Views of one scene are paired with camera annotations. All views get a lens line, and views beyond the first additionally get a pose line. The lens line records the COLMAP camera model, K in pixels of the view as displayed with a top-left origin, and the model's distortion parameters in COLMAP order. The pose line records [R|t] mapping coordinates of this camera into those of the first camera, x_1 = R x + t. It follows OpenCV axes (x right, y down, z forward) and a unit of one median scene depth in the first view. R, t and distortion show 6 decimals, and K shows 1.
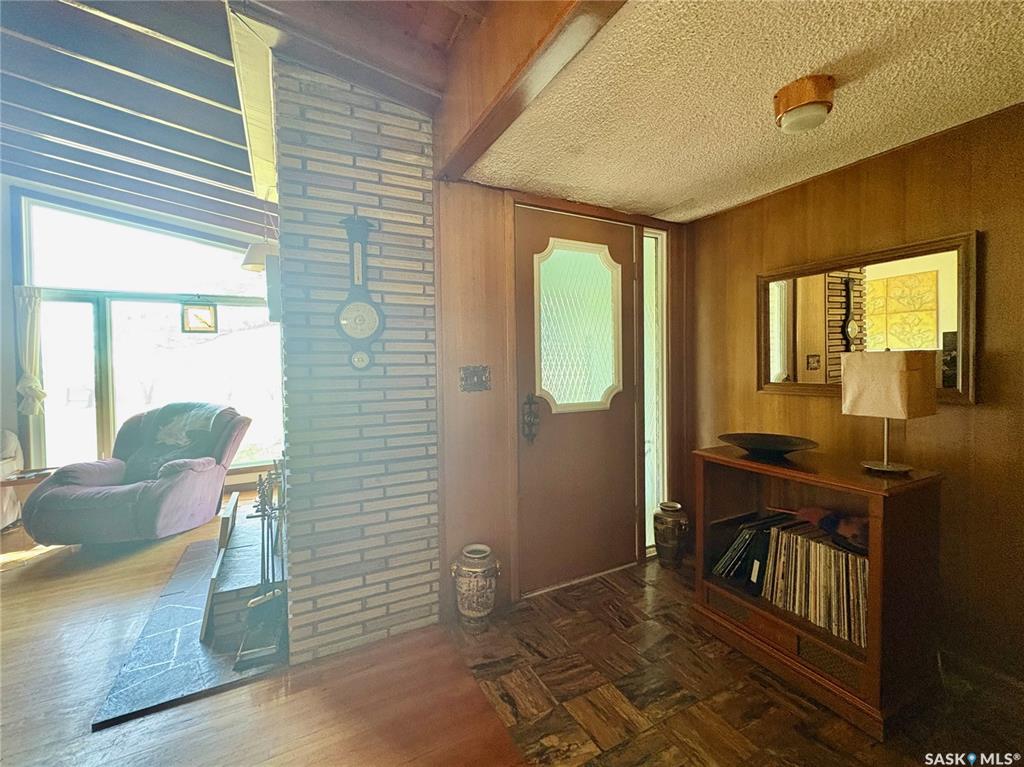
lens RADIAL K [[438.8, 0, 512.5], [0, 438.8, 374.0], [0, 0, 1]] dist [0.001450, -0.000099]
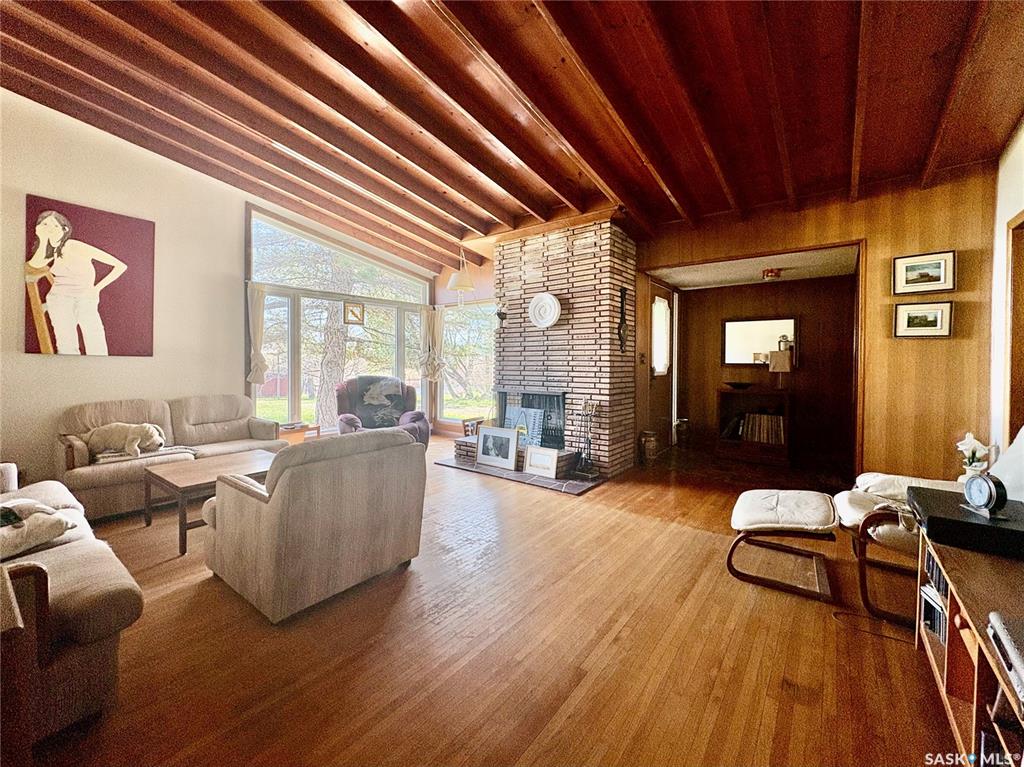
lens RADIAL K [[415.4, 0, 515.2], [0, 415.4, 363.9], [0, 0, 1]] dist [0.000784, 0.000930]
pose [[0.909852, 0.016397, 0.414610, -1.065976], [-0.009809, 0.999790, -0.018016, 0.057207], [-0.414818, 0.012325, 0.909821, -0.458147]]
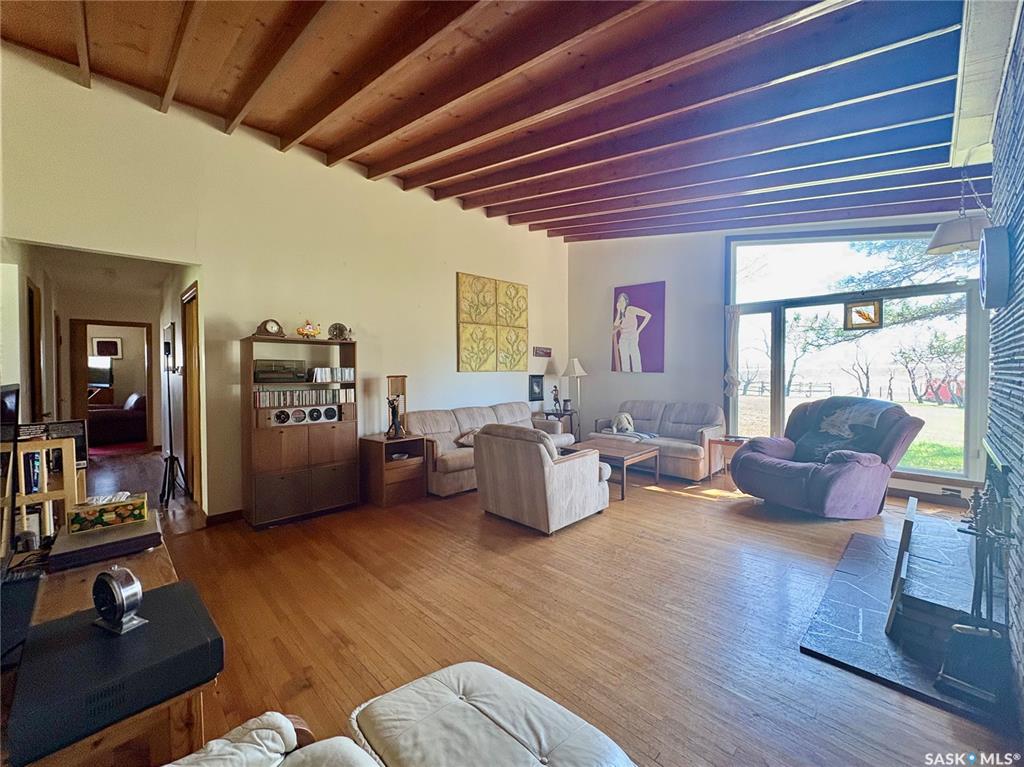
lens RADIAL K [[415.4, 0, 511.3], [0, 415.4, 374.6], [0, 0, 1]] dist [0.000784, 0.000930]
pose [[0.284301, 0.029740, -0.958274, -0.030493], [-0.019554, 0.999491, 0.025218, 0.002690], [0.958536, 0.011568, 0.284738, -0.062509]]
